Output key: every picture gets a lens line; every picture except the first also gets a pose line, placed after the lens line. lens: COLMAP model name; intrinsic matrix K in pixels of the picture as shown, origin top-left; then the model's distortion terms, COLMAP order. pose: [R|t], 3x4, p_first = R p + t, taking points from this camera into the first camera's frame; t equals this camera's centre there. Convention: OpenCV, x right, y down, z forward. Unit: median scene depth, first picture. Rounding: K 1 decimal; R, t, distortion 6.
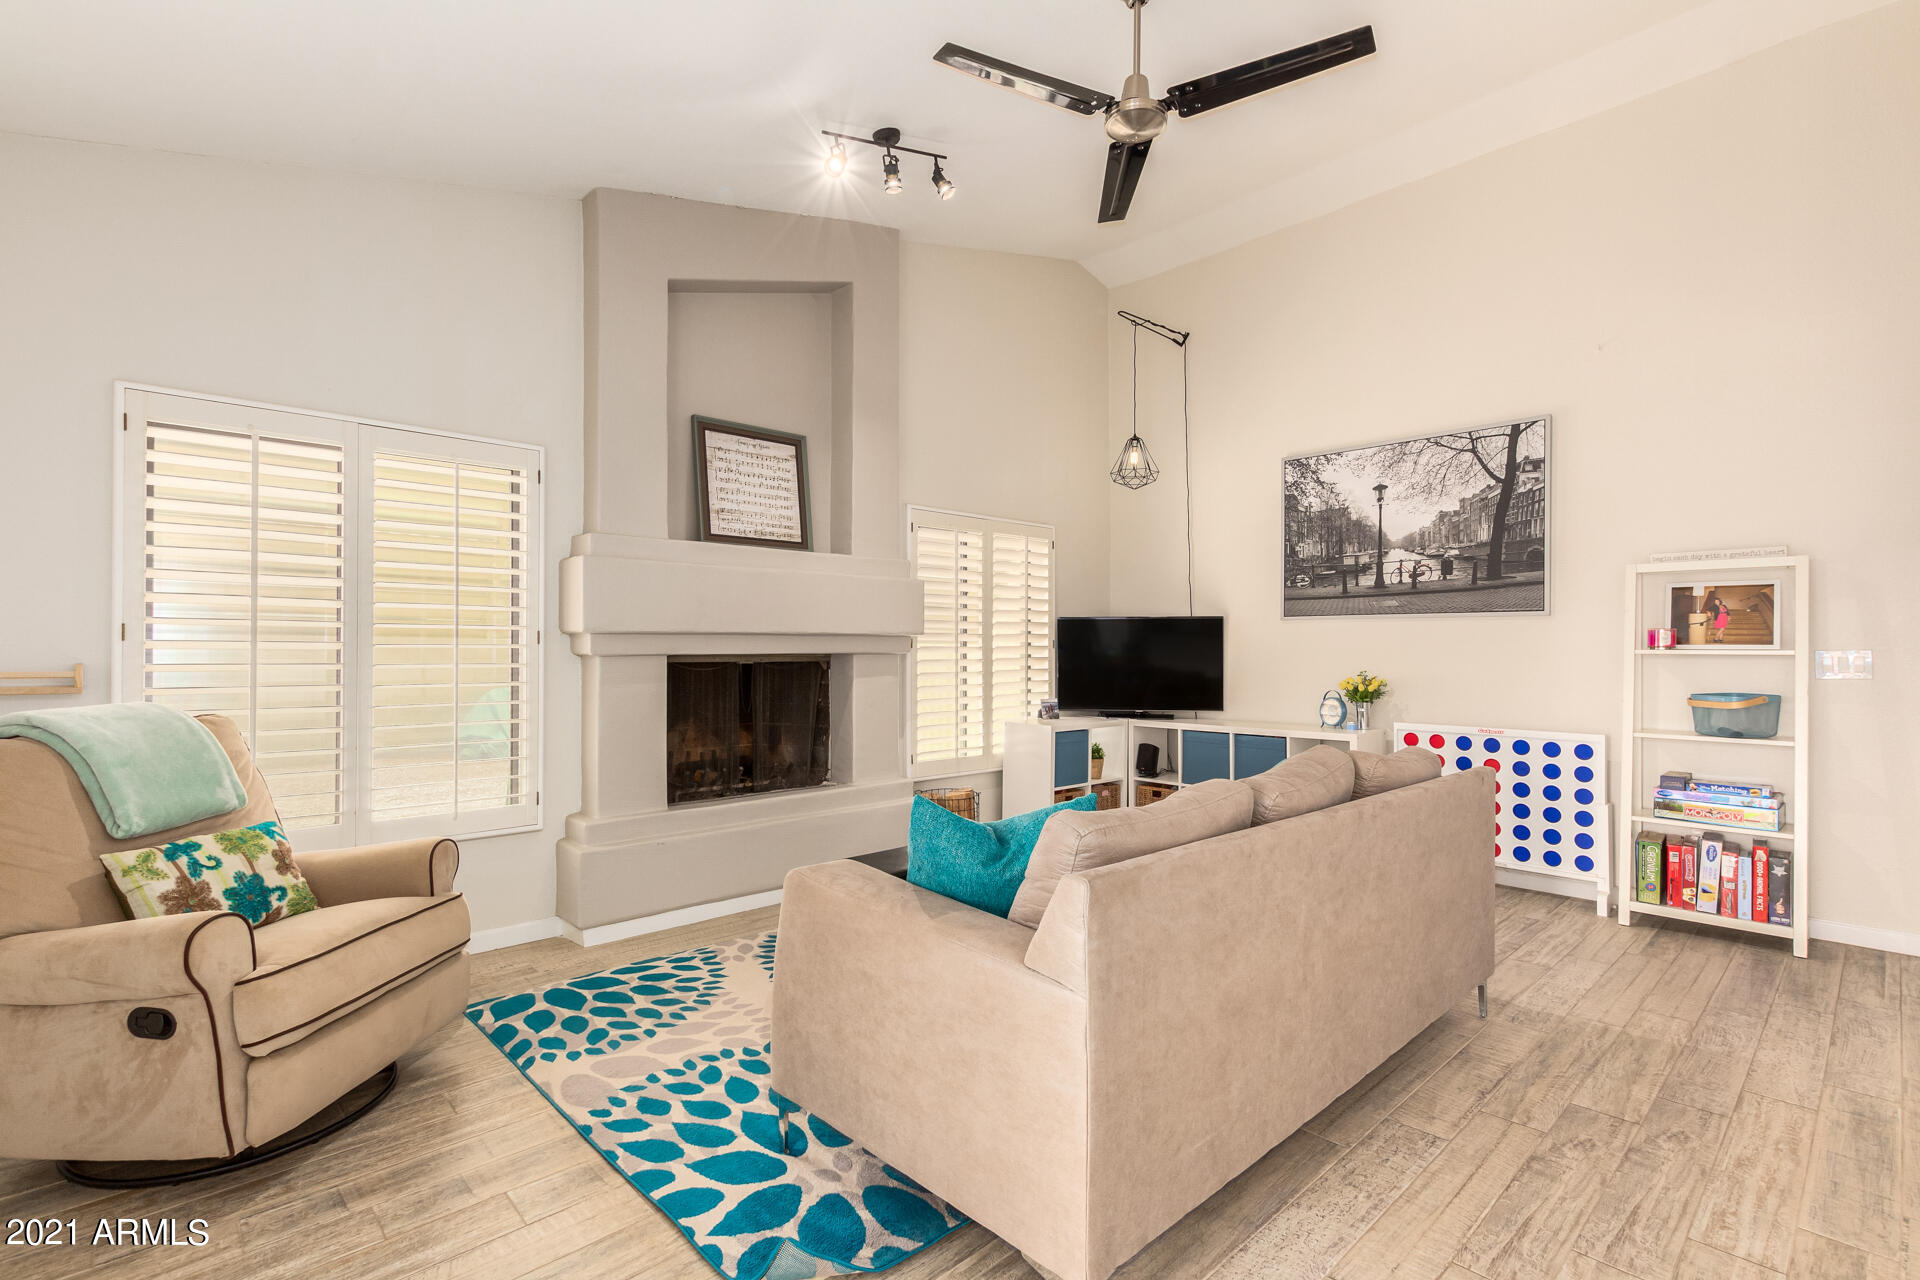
lens RADIAL K [[897.0, 0, 950.6], [0, 897.0, 644.2], [0, 0, 1]] dist [0.001727, -0.001299]
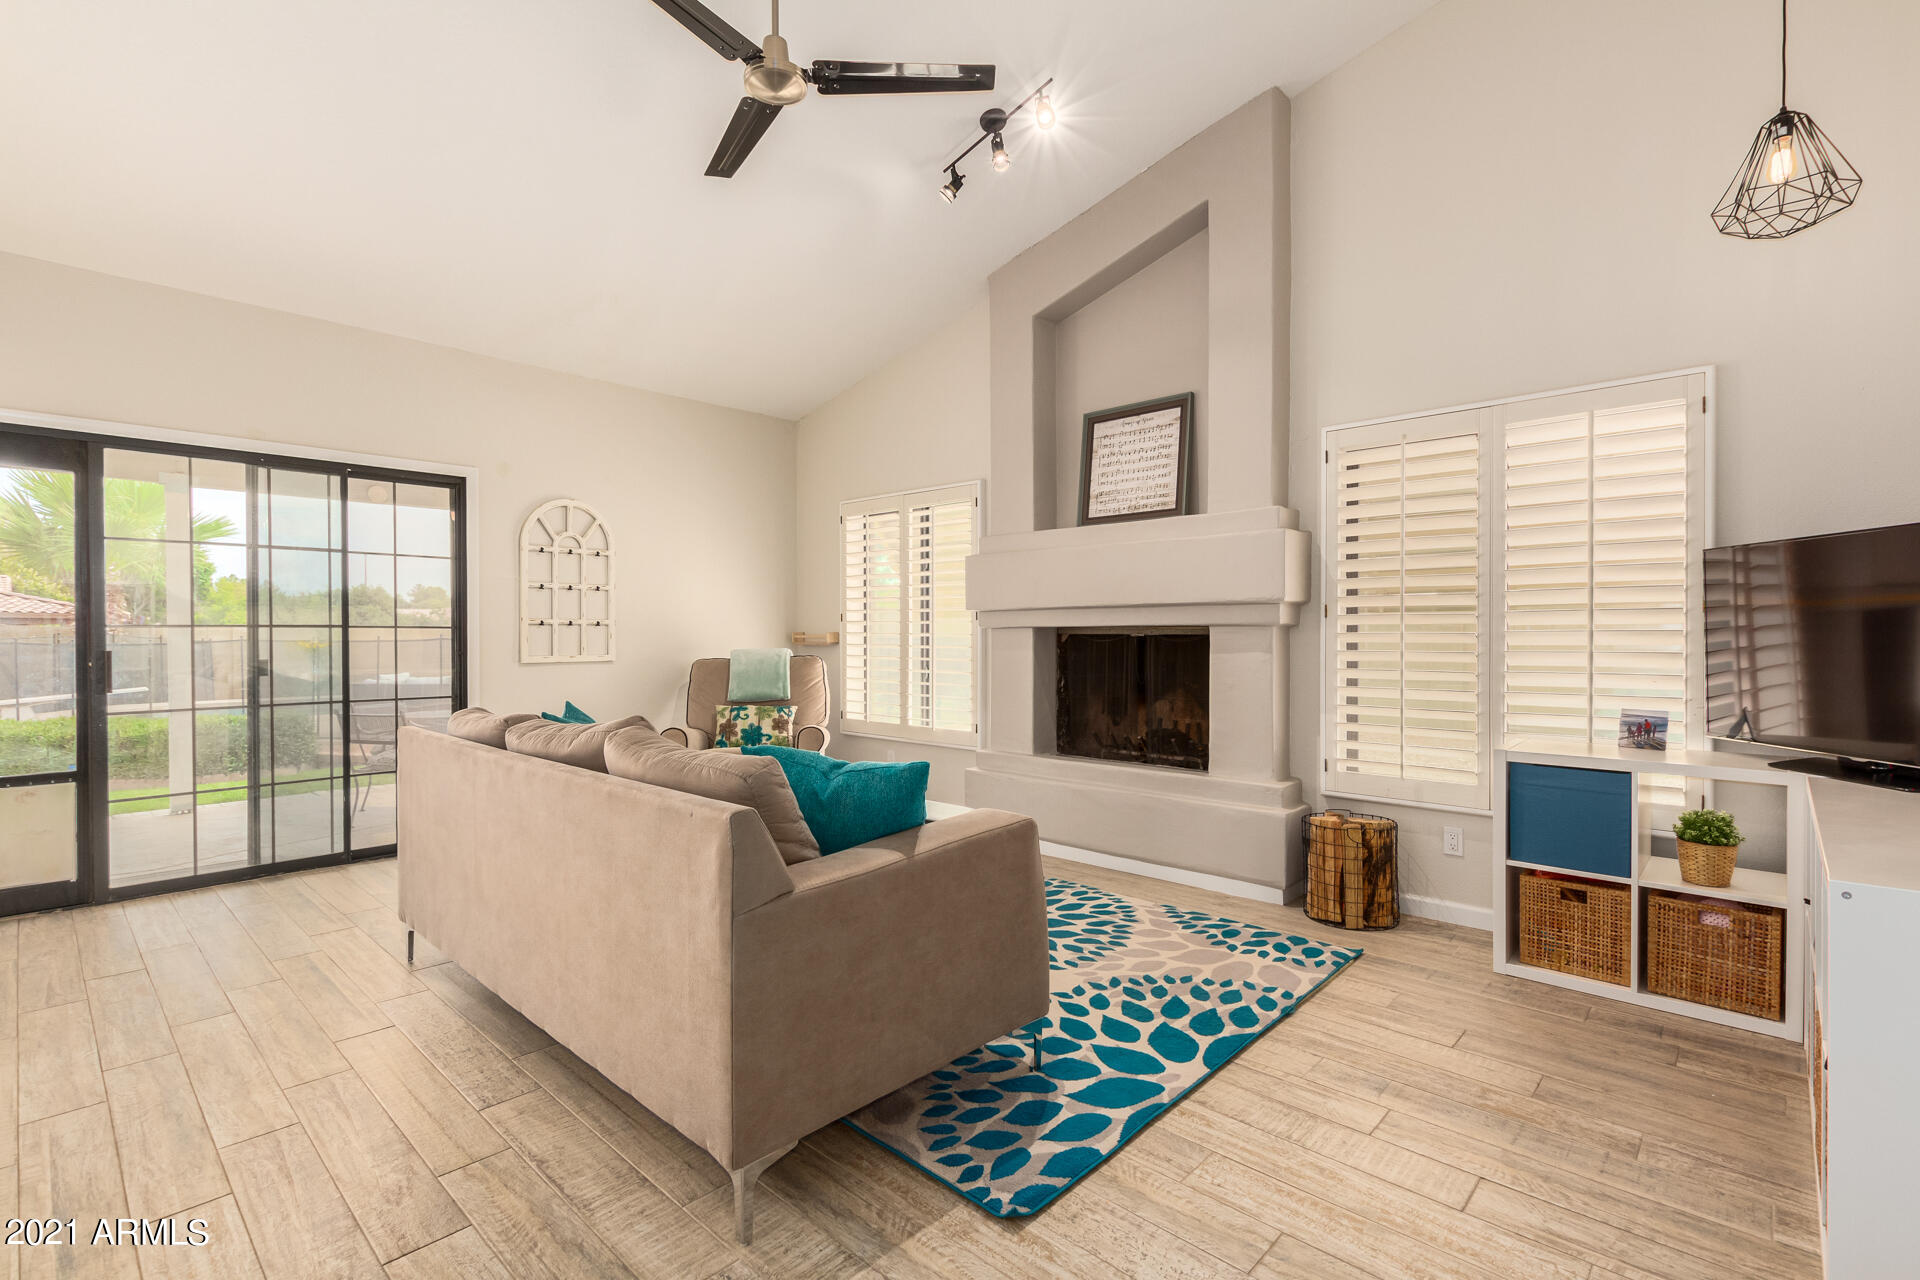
lens RADIAL K [[889.6, 0, 960.0], [0, 889.6, 640.0], [0, 0, 1]] dist [0.003378, -0.000282]
pose [[0.054507, 0.006520, -0.998492, 0.755254], [0.009309, 0.999932, 0.007037, 0.016702], [0.998470, -0.009679, 0.054442, 0.716896]]
